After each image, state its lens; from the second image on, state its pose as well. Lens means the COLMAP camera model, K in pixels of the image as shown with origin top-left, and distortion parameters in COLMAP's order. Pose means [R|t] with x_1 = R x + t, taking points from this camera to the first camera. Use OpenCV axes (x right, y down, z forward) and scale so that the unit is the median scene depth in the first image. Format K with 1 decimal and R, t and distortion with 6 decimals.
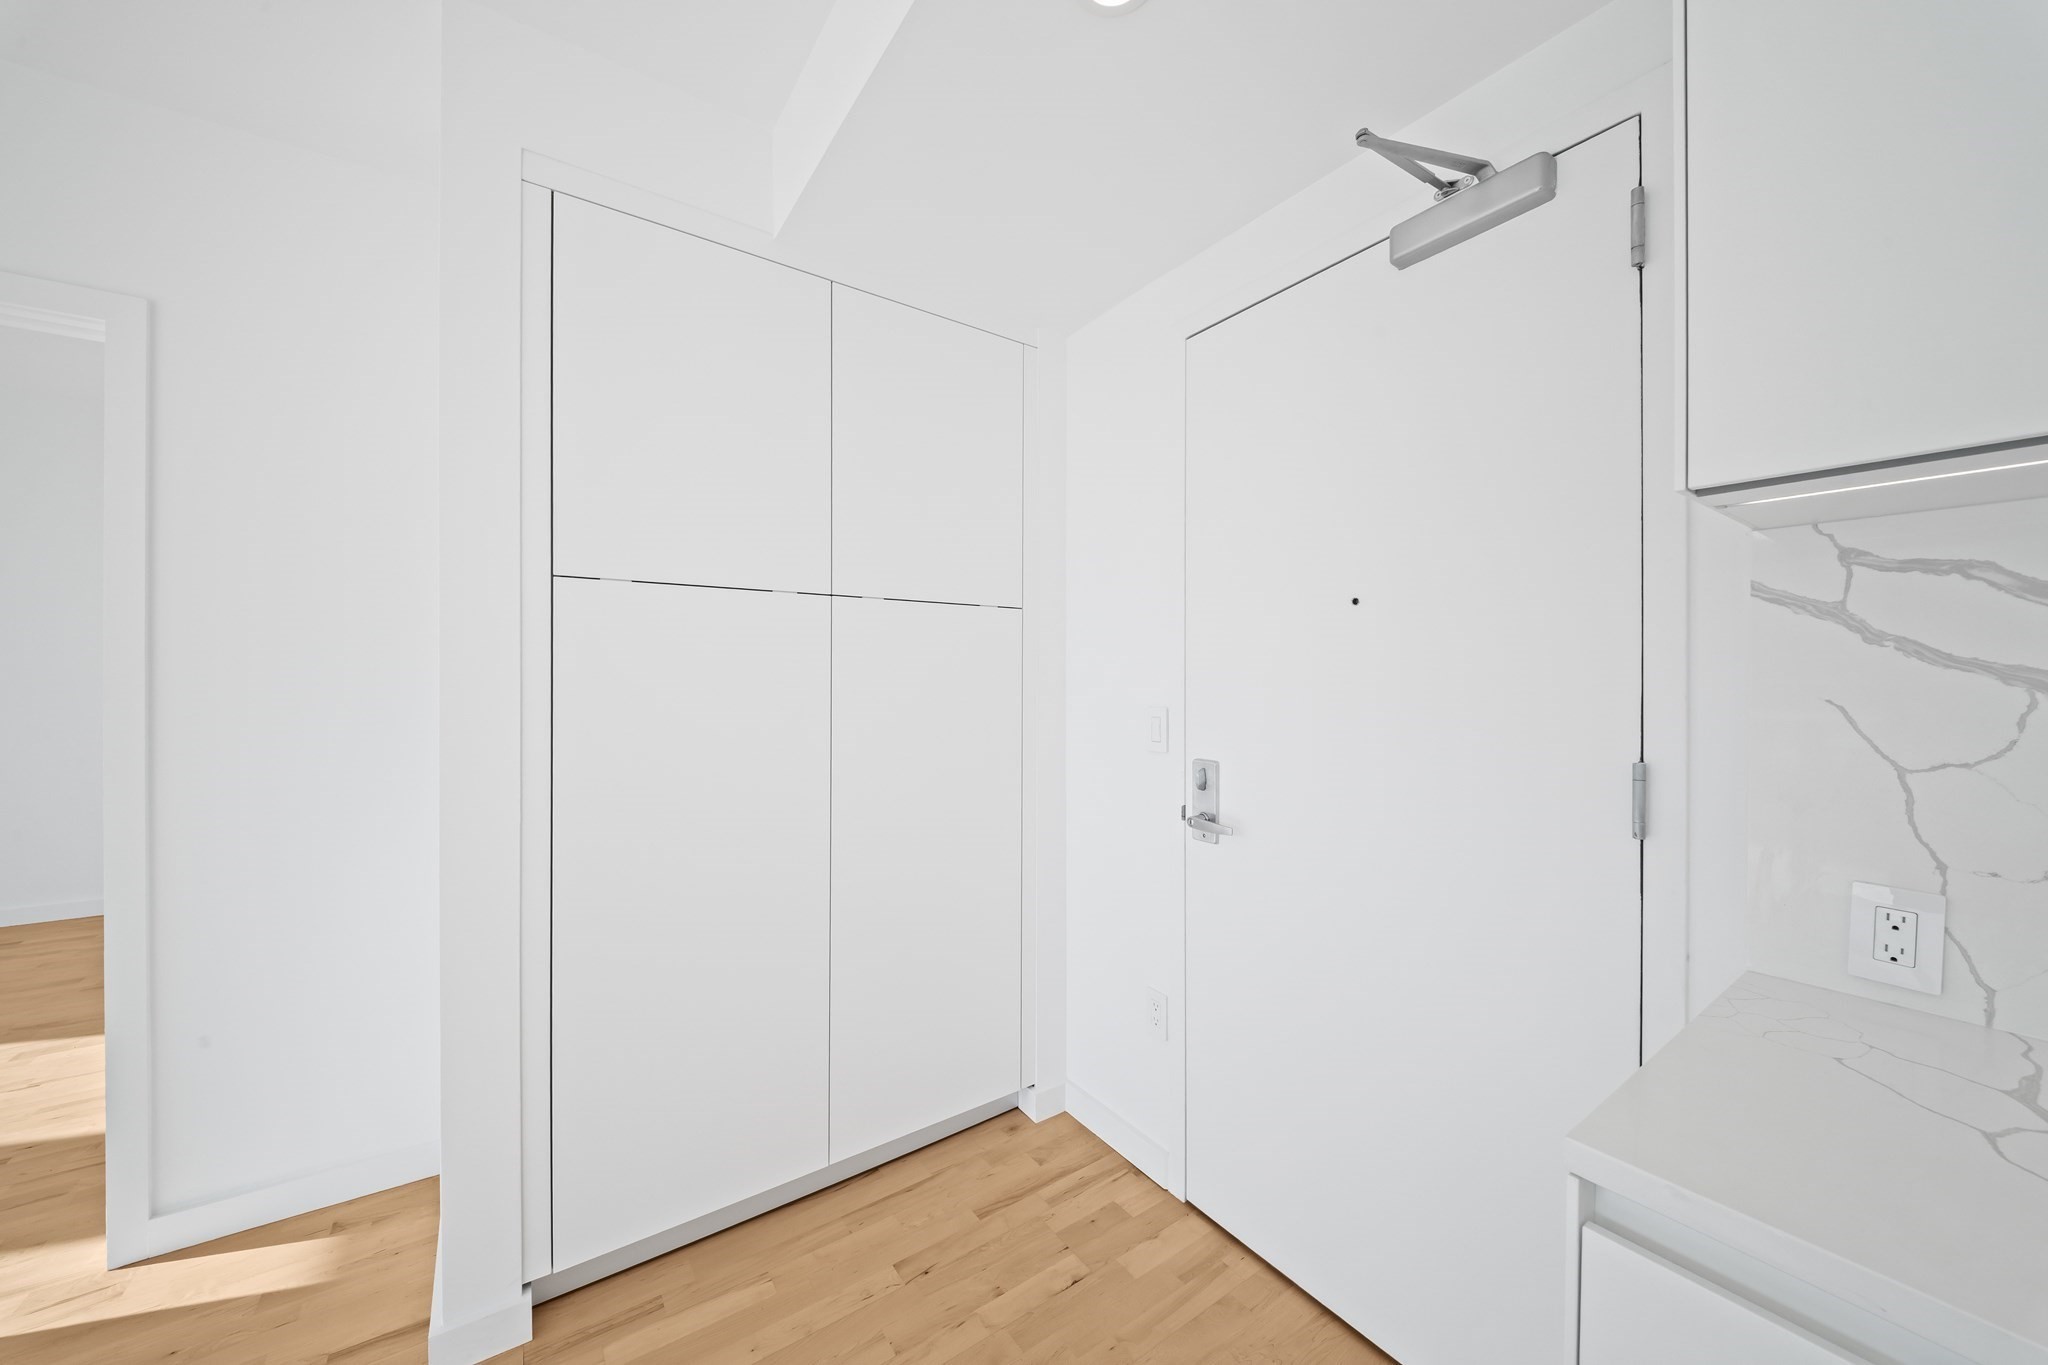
lens RADIAL K [[723.0, 0, 1018.9], [0, 723.0, 682.4], [0, 0, 1]] dist [0.002592, -0.003348]
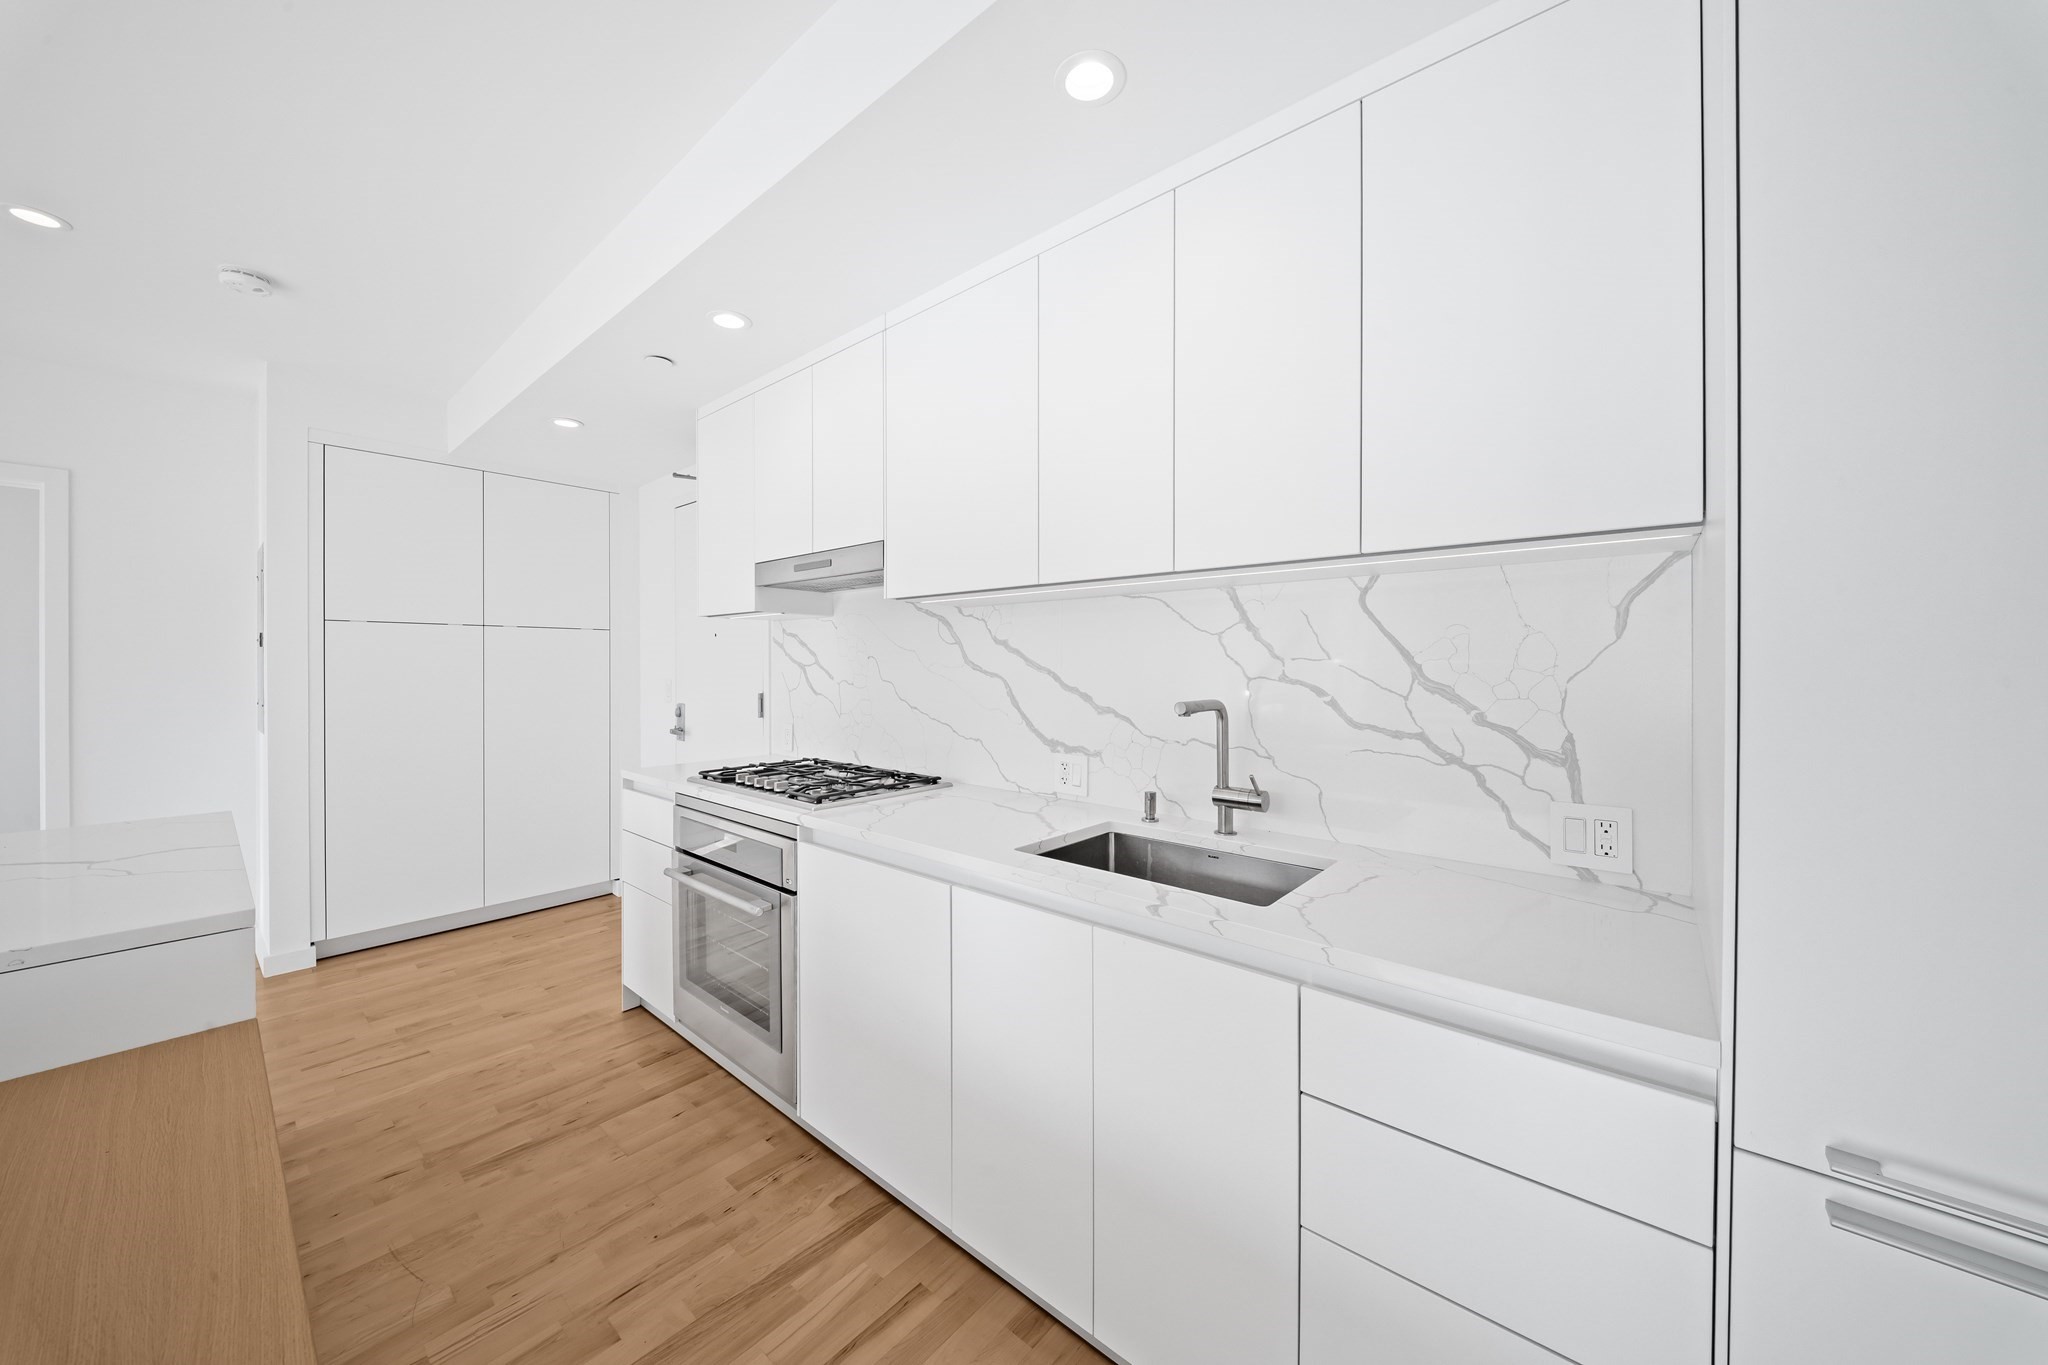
lens RADIAL K [[723.0, 0, 1010.4], [0, 723.0, 665.3], [0, 0, 1]] dist [0.002592, -0.003348]
pose [[0.969971, -0.004580, 0.243178, 1.364342], [0.005566, 0.999979, -0.003366, 0.011100], [-0.243157, 0.004619, 0.969976, -2.657941]]
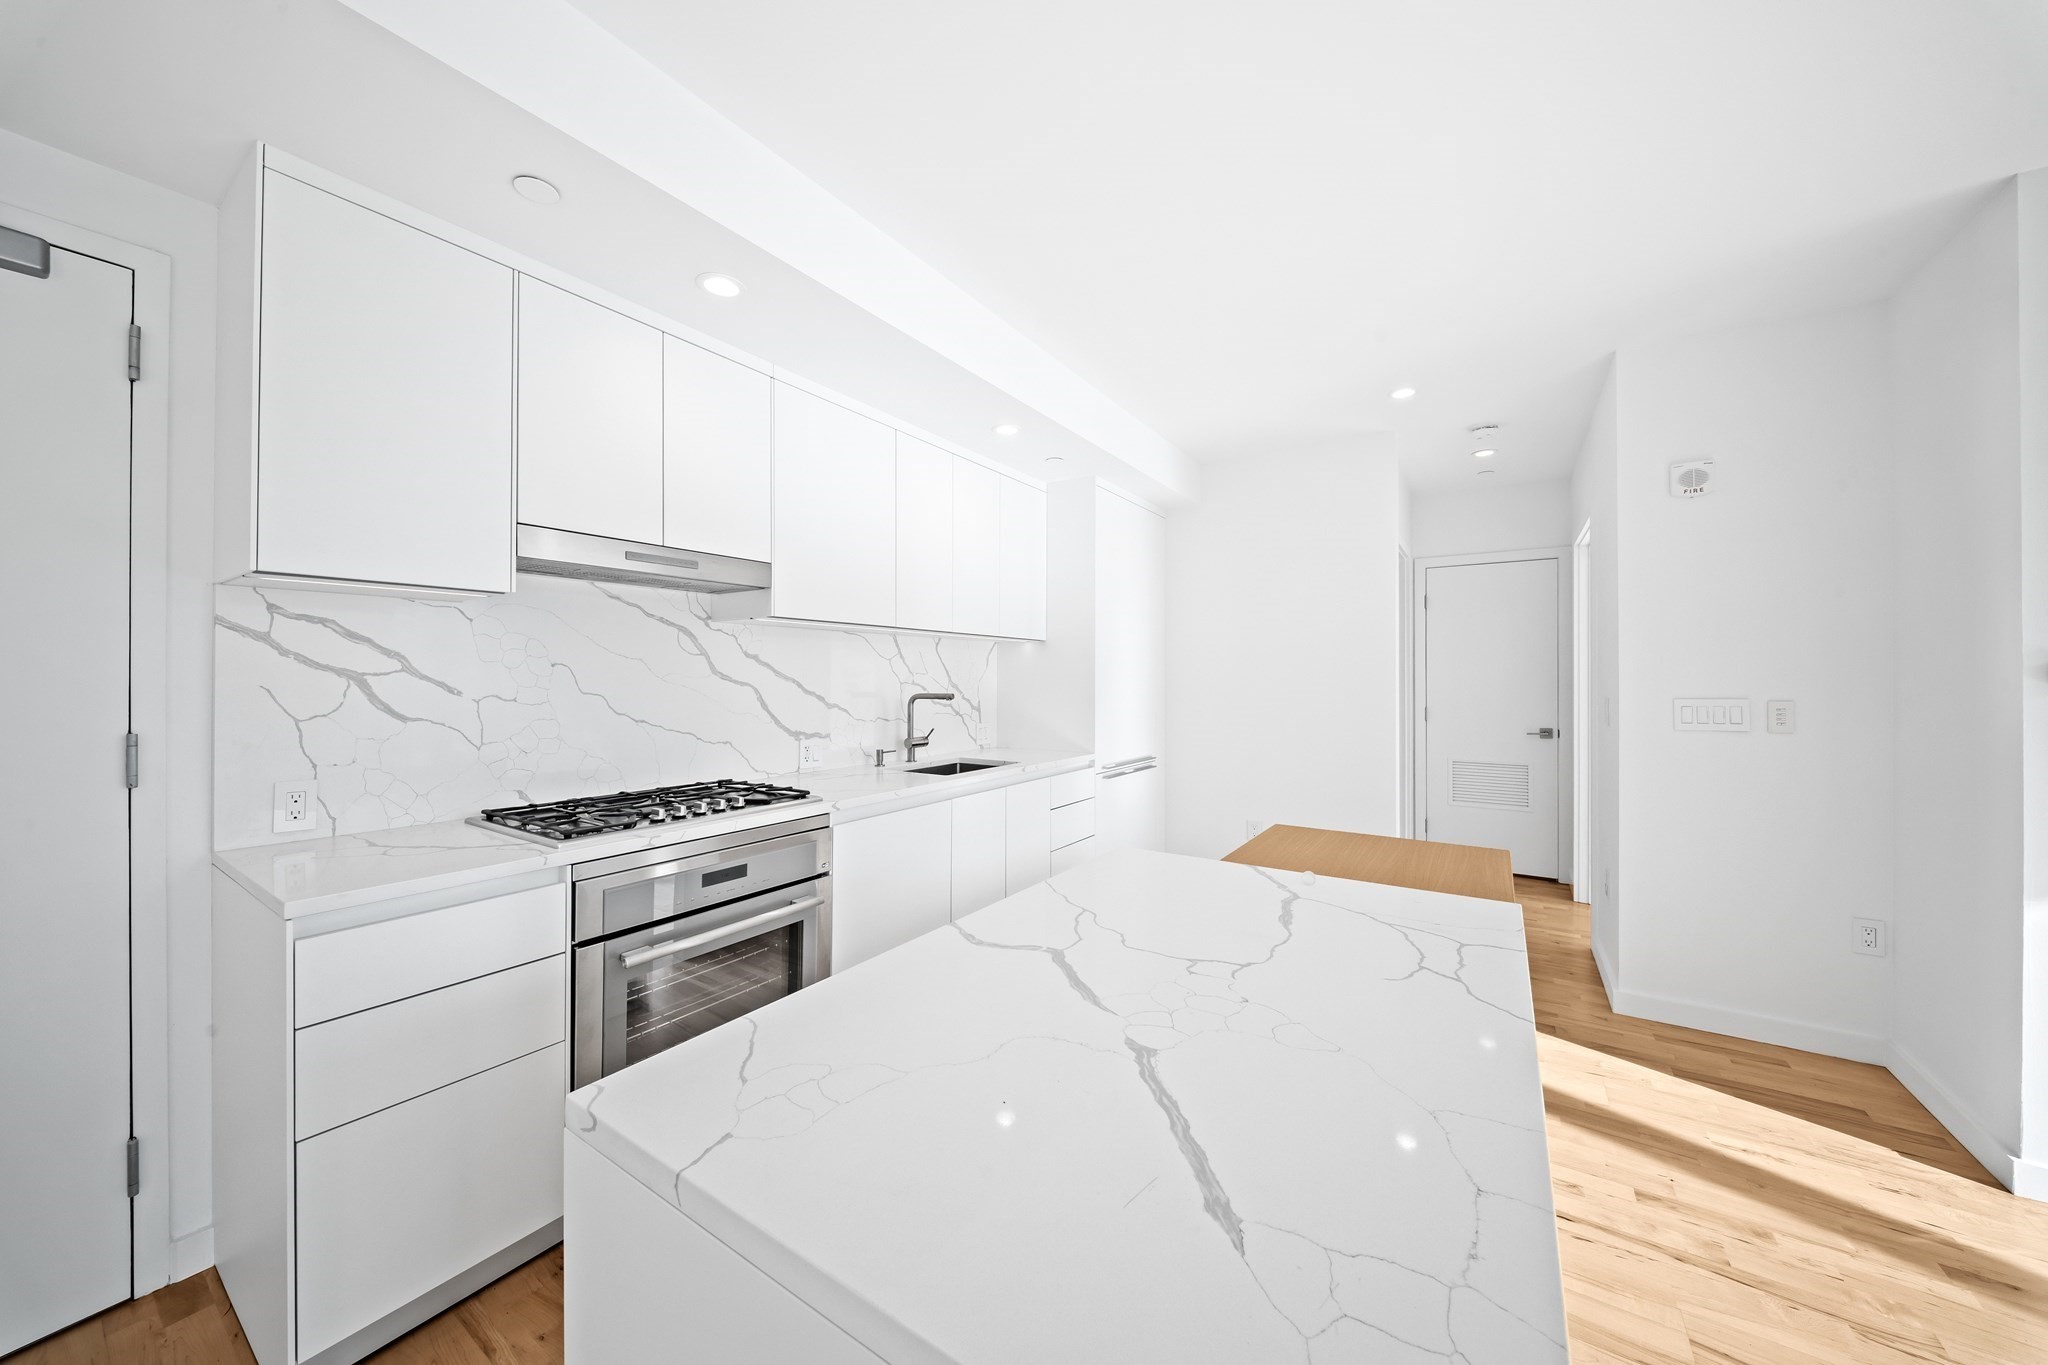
lens RADIAL K [[723.0, 0, 1006.9], [0, 723.0, 674.8], [0, 0, 1]] dist [0.002592, -0.003348]
pose [[-0.361982, 0.001094, 0.932185, -1.265804], [0.002687, 0.999996, -0.000130, 0.002043], [-0.932181, 0.002457, -0.361983, -0.089839]]
